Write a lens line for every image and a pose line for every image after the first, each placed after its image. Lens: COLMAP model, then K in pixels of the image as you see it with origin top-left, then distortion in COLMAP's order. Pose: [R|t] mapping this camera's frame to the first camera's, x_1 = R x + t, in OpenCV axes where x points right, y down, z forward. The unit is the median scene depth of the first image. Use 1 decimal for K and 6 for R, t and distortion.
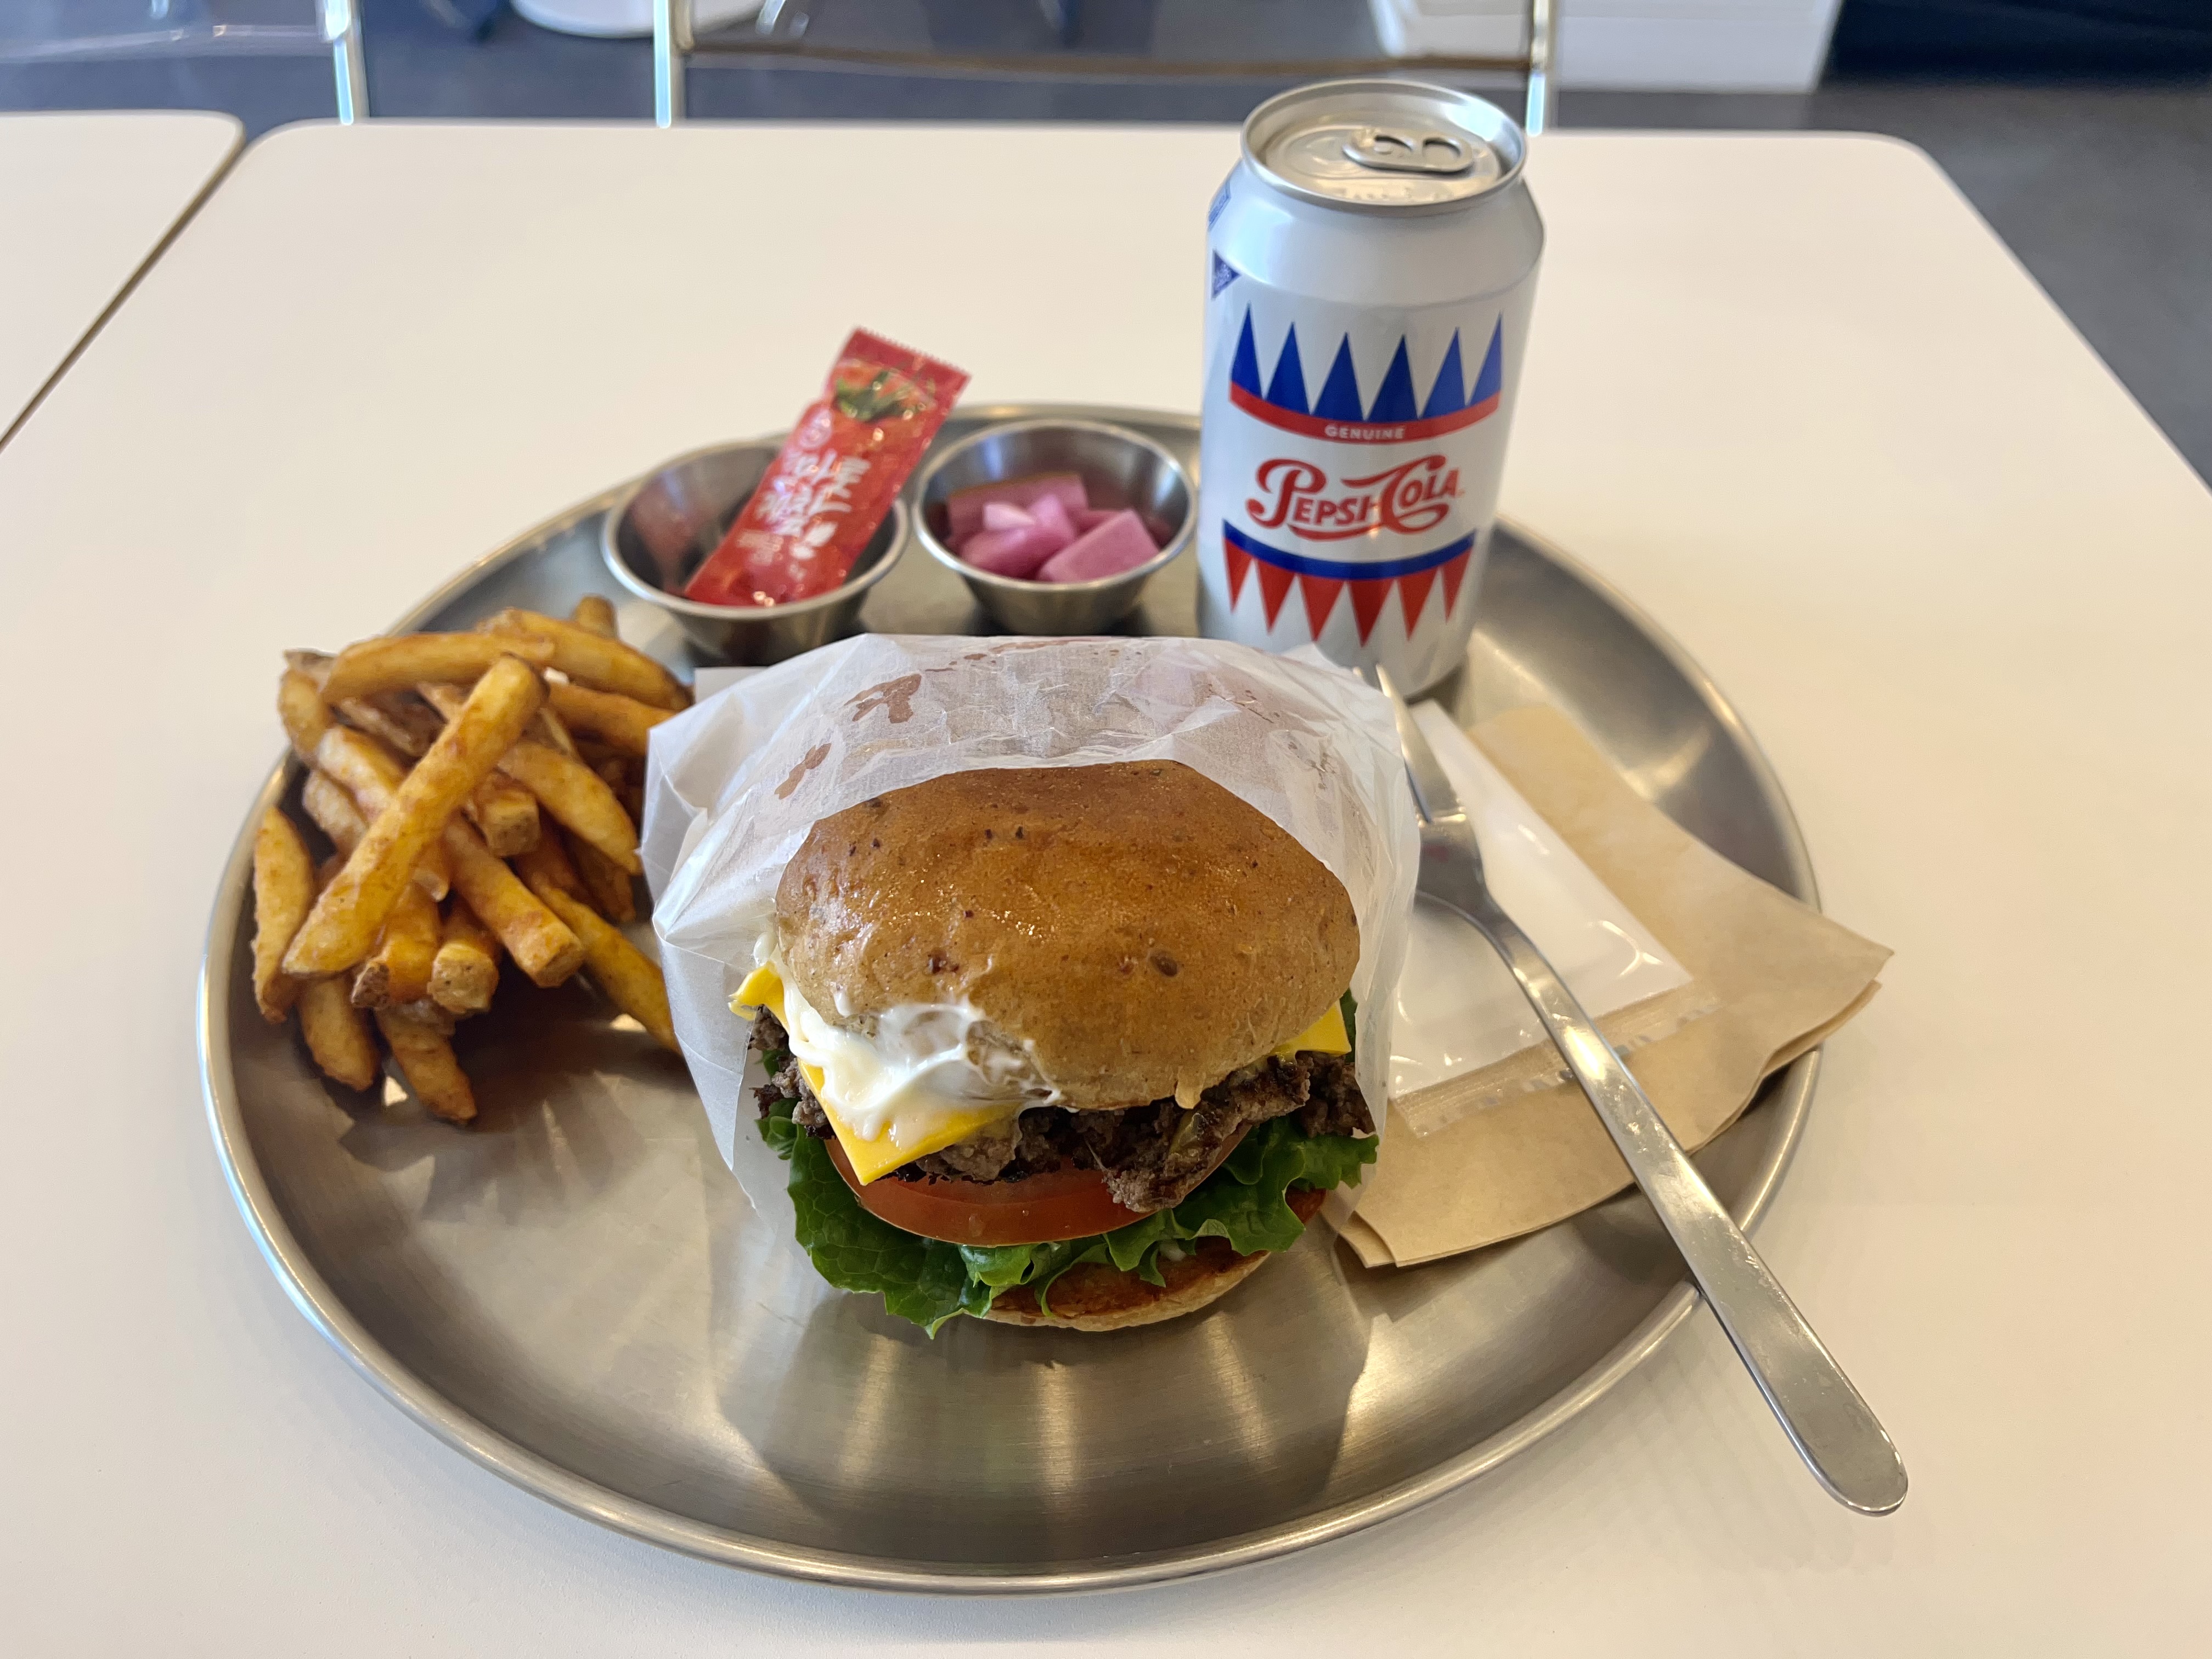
lens RADIAL K [[1707.5, 0, 1106.0], [0, 1707.5, 829.5], [0, 0, 1]] dist [0.119300, -0.204660]
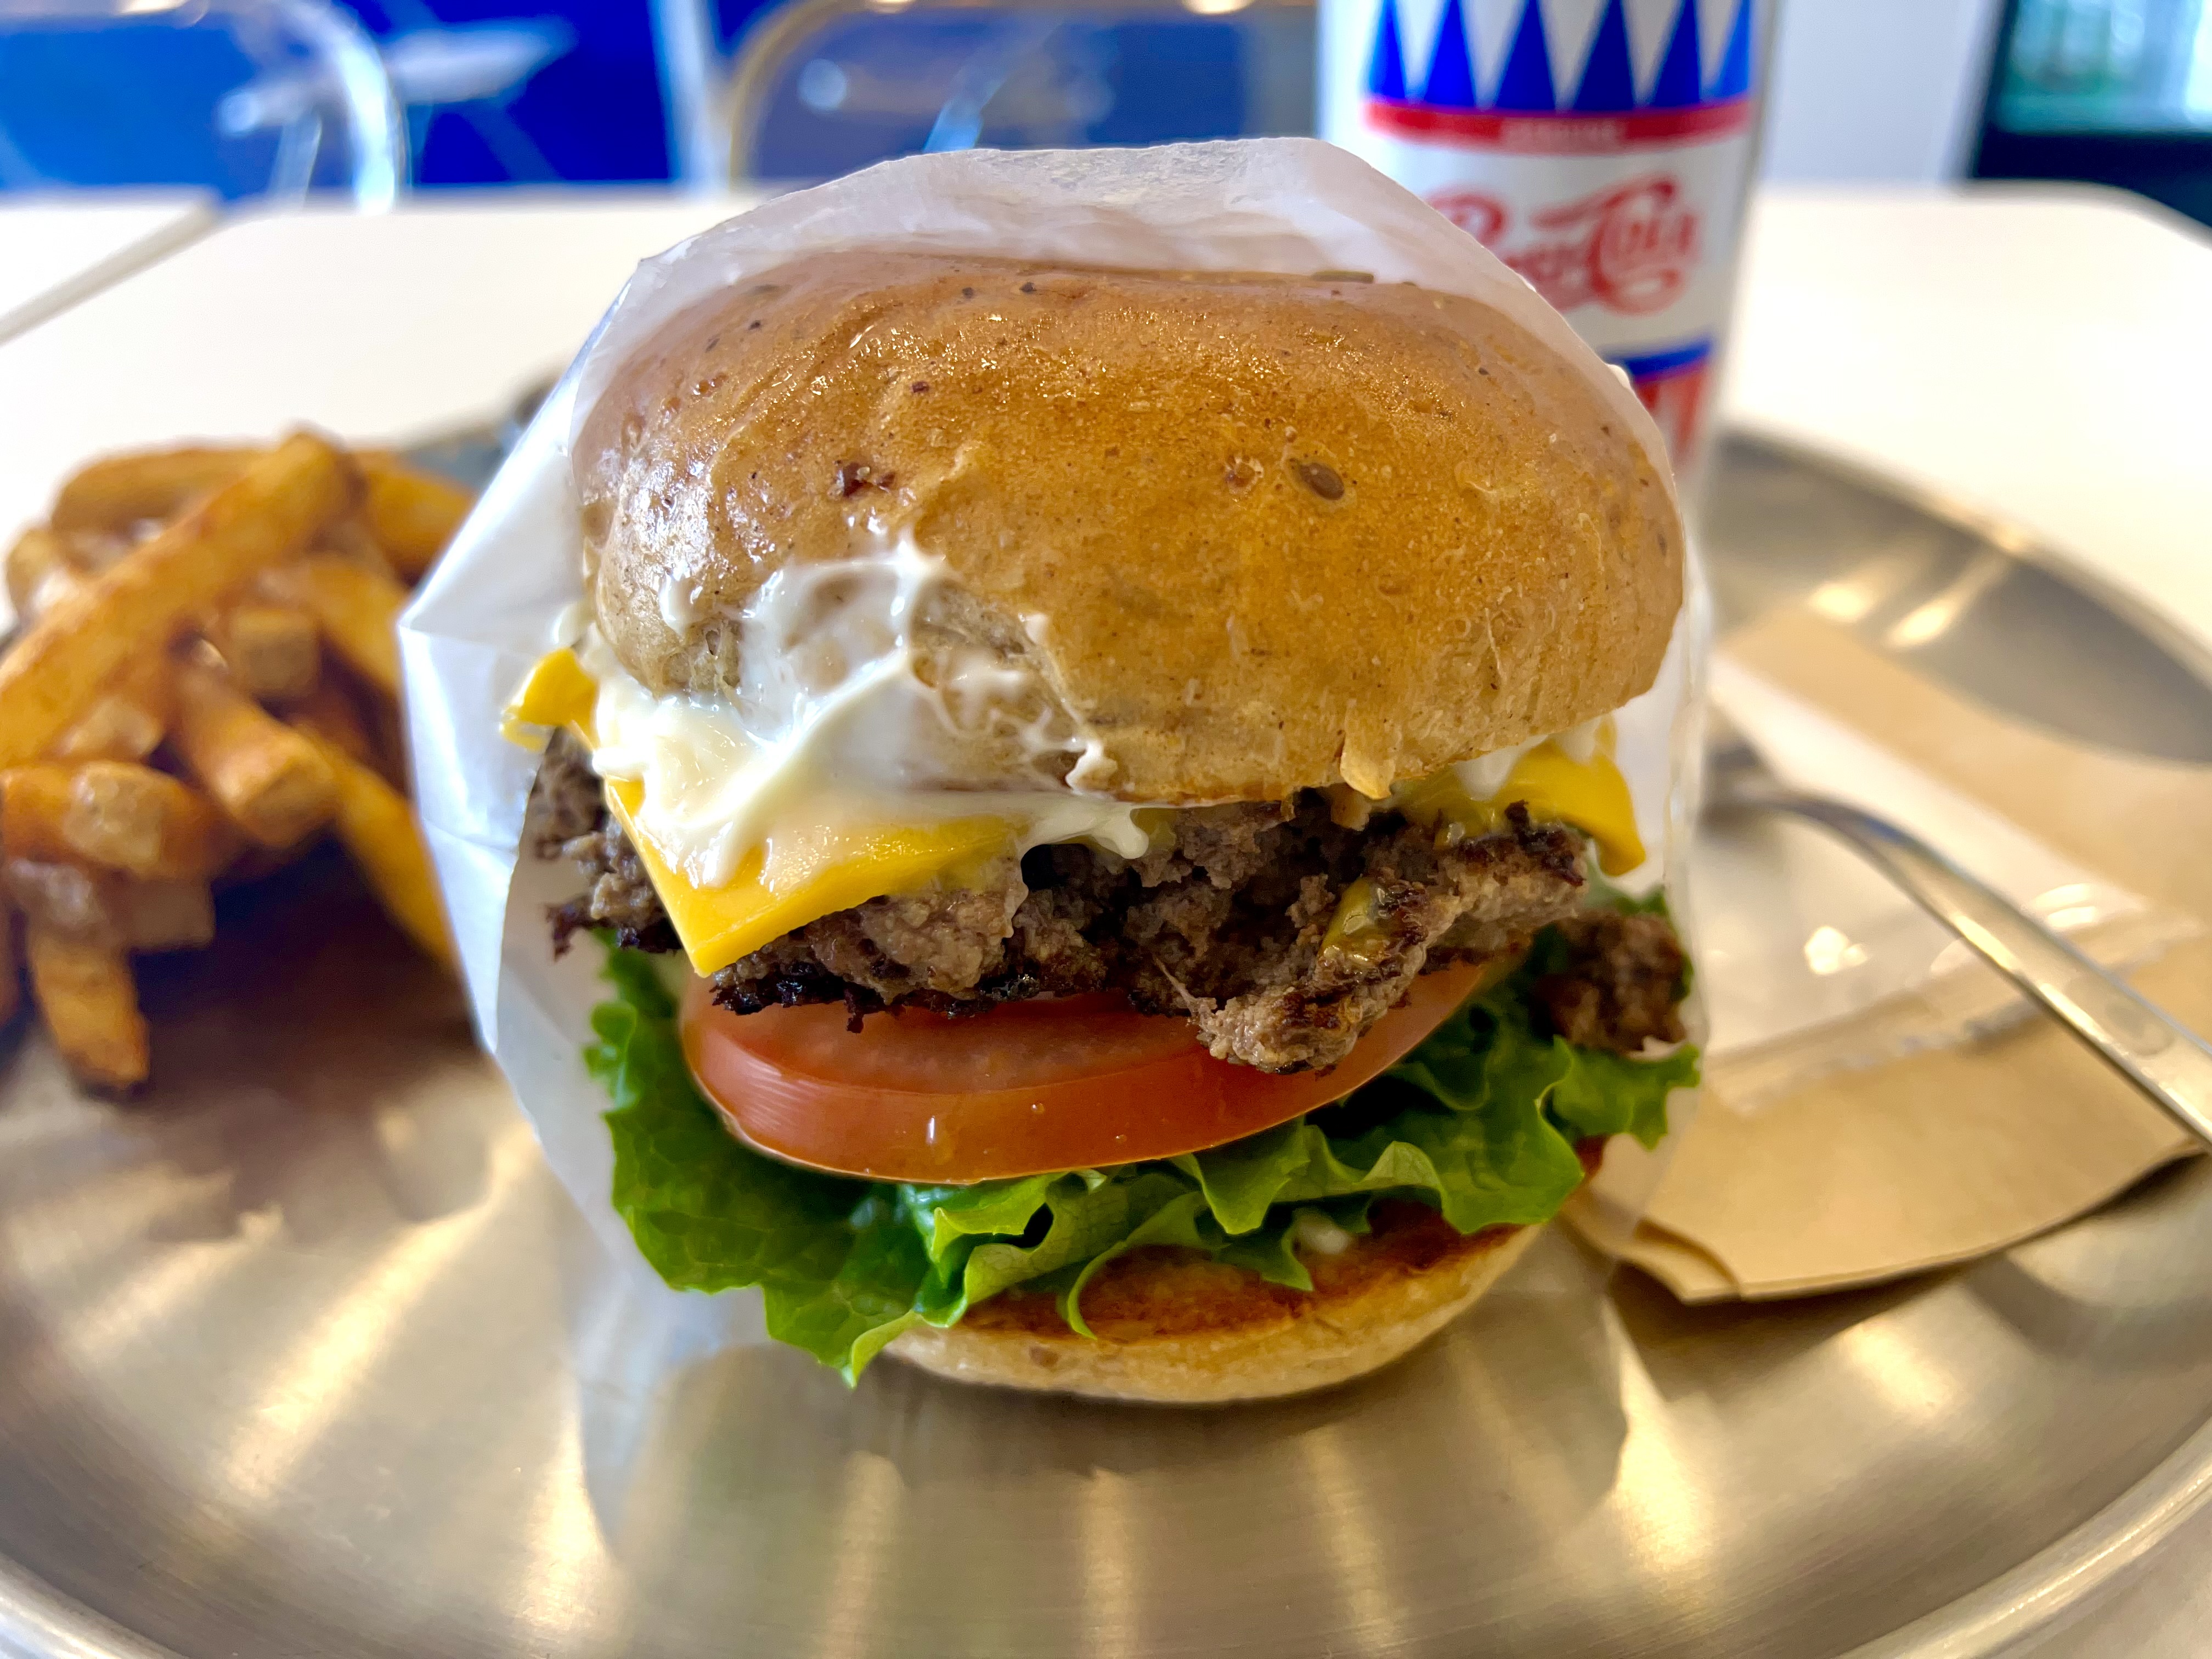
lens RADIAL K [[1707.5, 0, 1106.0], [0, 1707.5, 829.5], [0, 0, 1]] dist [0.119300, -0.204660]
pose [[0.999087, -0.002567, -0.042649, -0.004982], [-0.007147, 0.974089, -0.226051, 0.272876], [0.042124, 0.226149, 0.973181, 0.515201]]
